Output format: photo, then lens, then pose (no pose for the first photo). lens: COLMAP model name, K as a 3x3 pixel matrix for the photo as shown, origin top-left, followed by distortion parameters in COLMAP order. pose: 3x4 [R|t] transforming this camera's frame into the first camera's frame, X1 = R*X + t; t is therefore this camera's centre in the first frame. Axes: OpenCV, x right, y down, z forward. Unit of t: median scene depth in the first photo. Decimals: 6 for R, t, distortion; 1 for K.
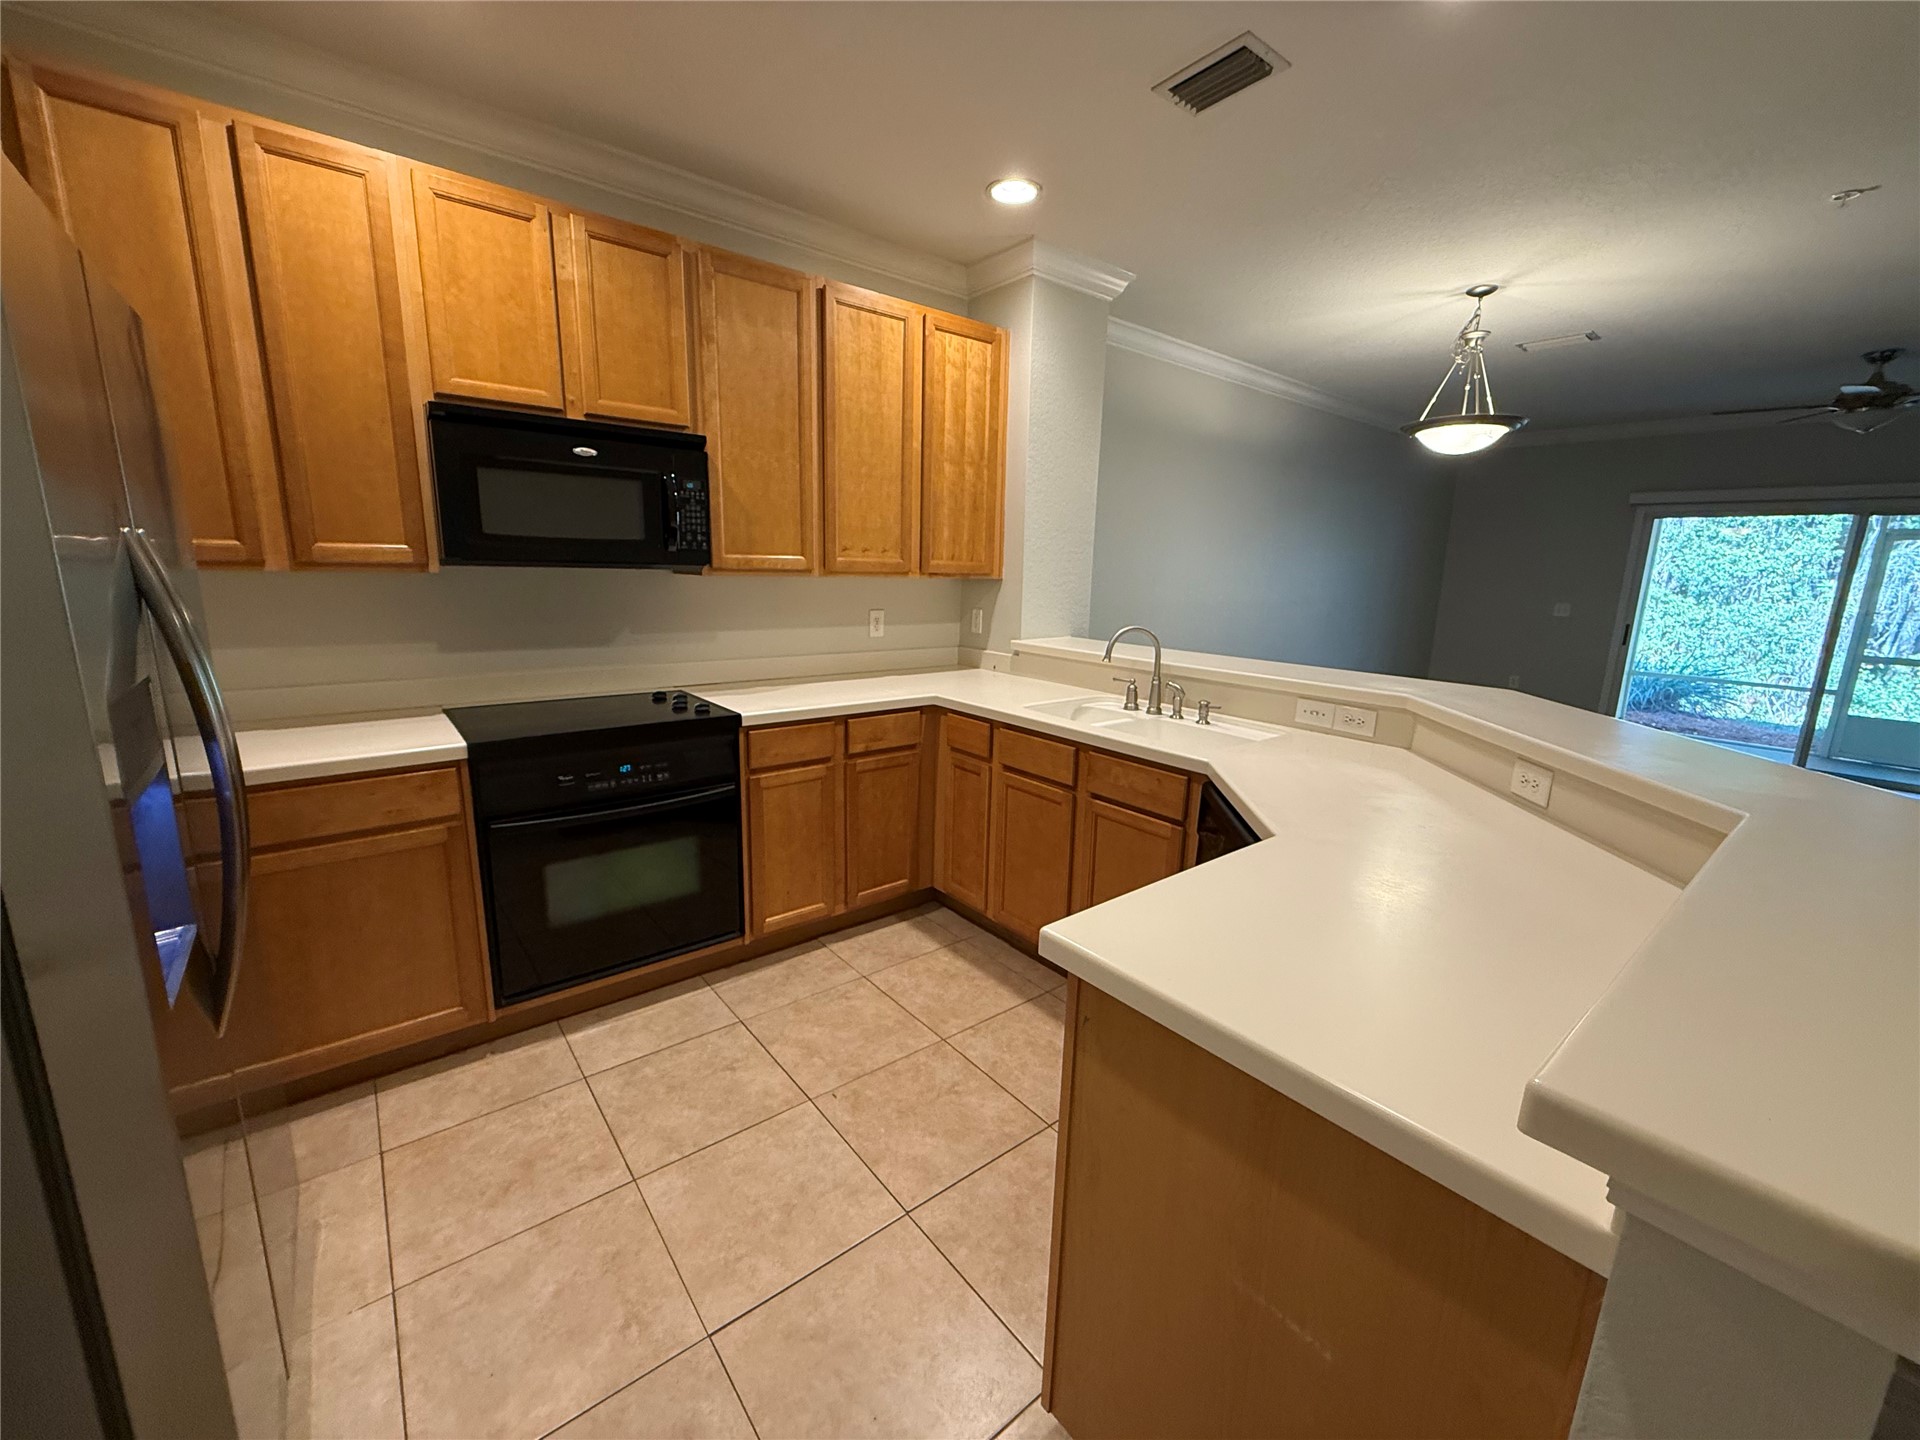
lens RADIAL K [[765.6, 0, 960.0], [0, 765.6, 720.0], [0, 0, 1]] dist [-0.000069, -0.000185]
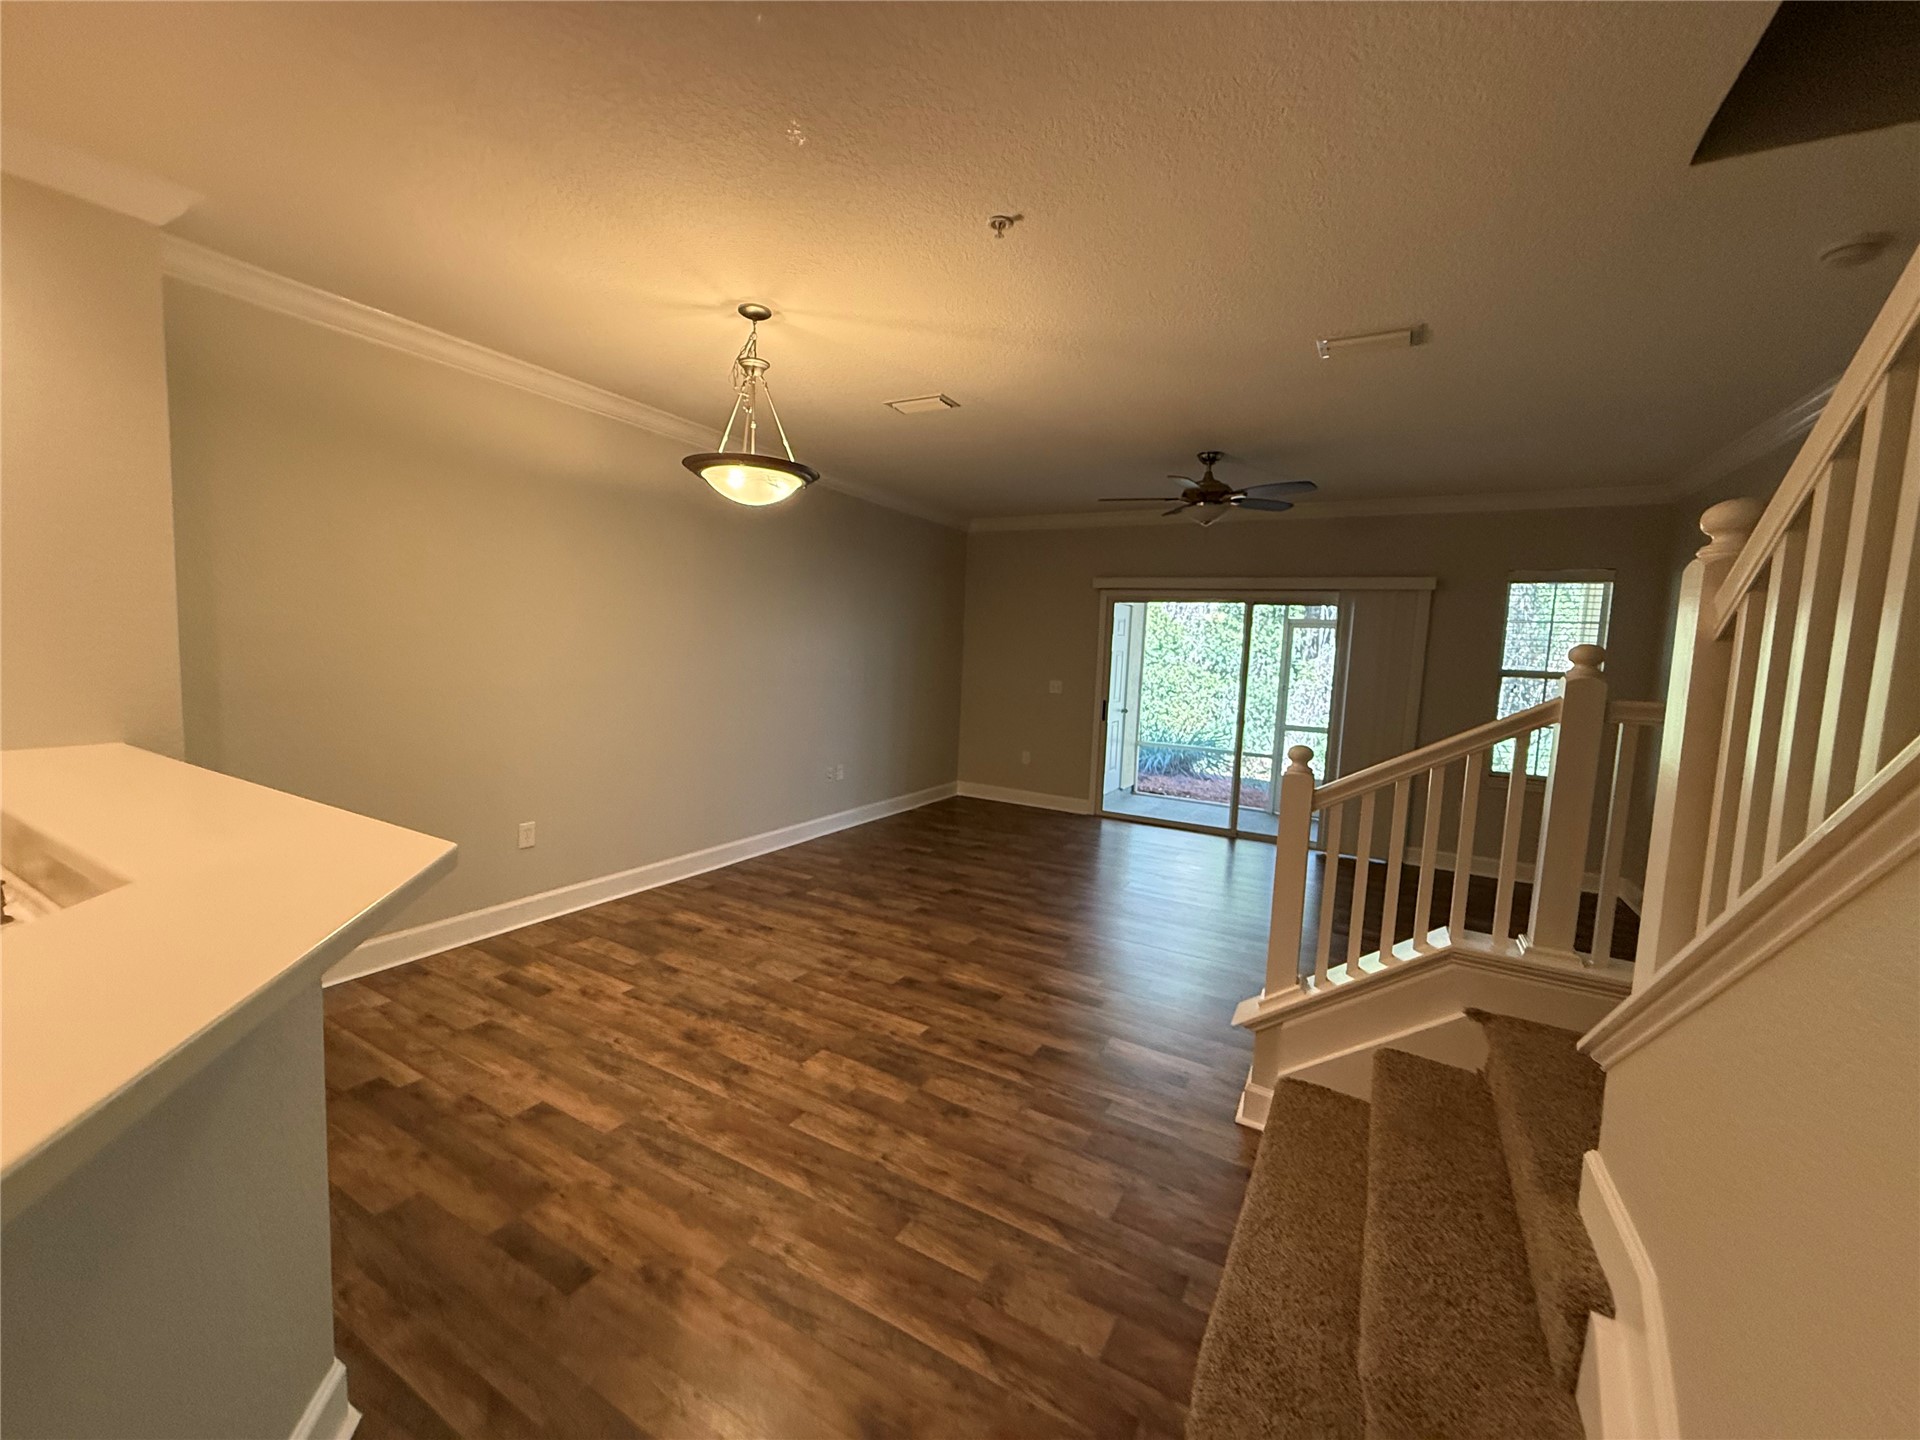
lens RADIAL K [[765.6, 0, 960.0], [0, 765.6, 720.0], [0, 0, 1]] dist [-0.000069, -0.000185]
pose [[0.929991, -0.019385, 0.367070, 0.571110], [0.053671, 0.995067, -0.083430, -0.040524], [-0.363642, 0.097290, 0.926444, 0.192910]]
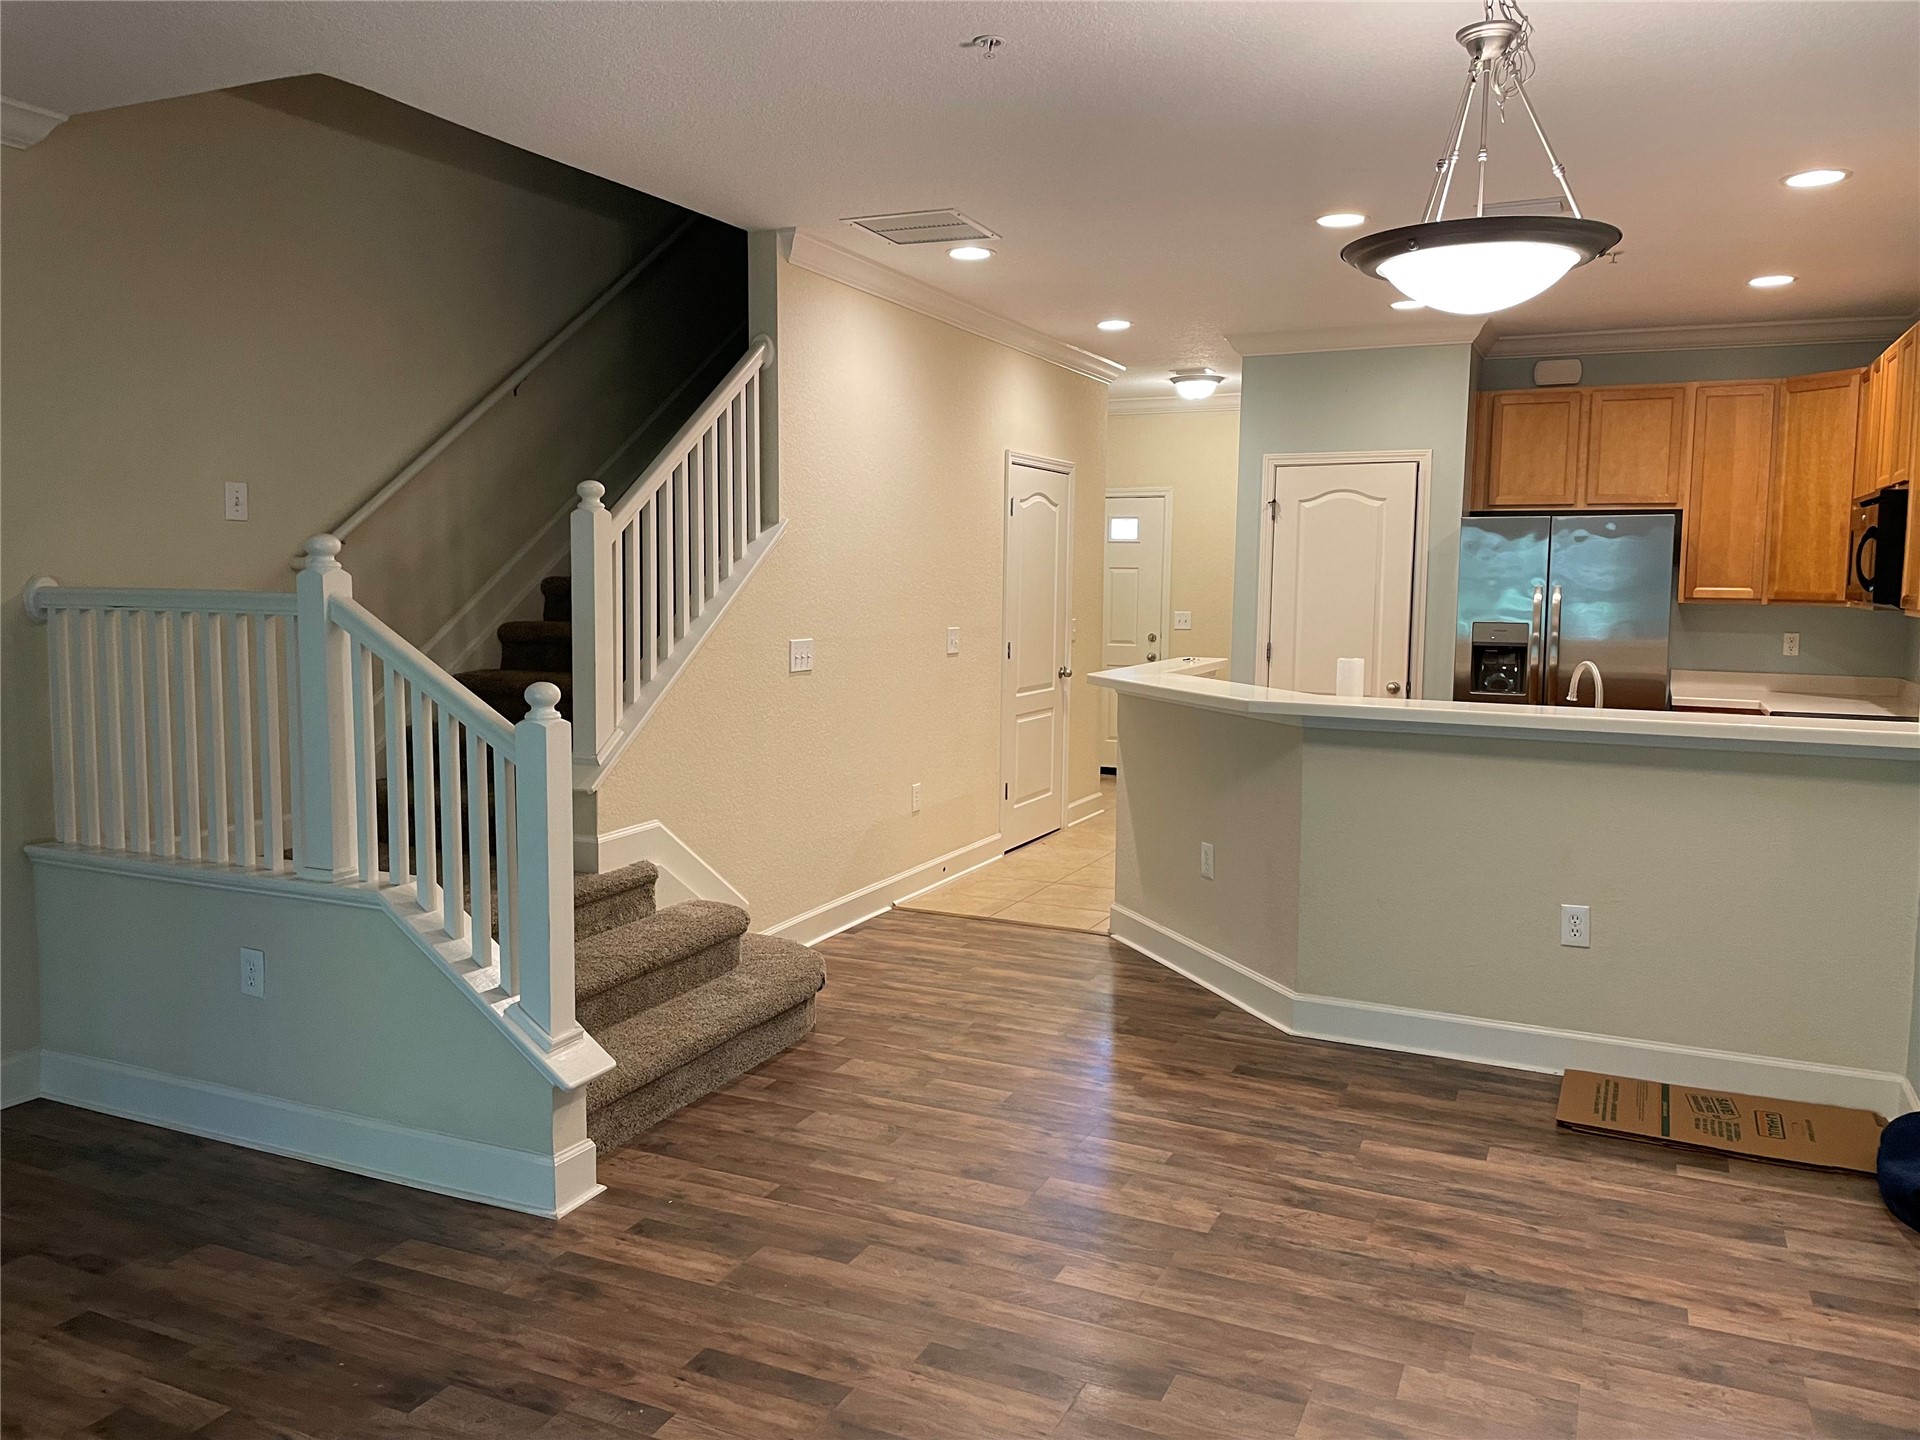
lens RADIAL K [[1449.5, 0, 951.8], [0, 1449.5, 697.2], [0, 0, 1]] dist [0.091524, -0.118424]
pose [[-0.898536, 0.003184, -0.438889, 1.290738], [-0.120615, 0.959681, 0.253897, -0.327536], [0.422002, 0.281072, -0.861924, 1.672717]]
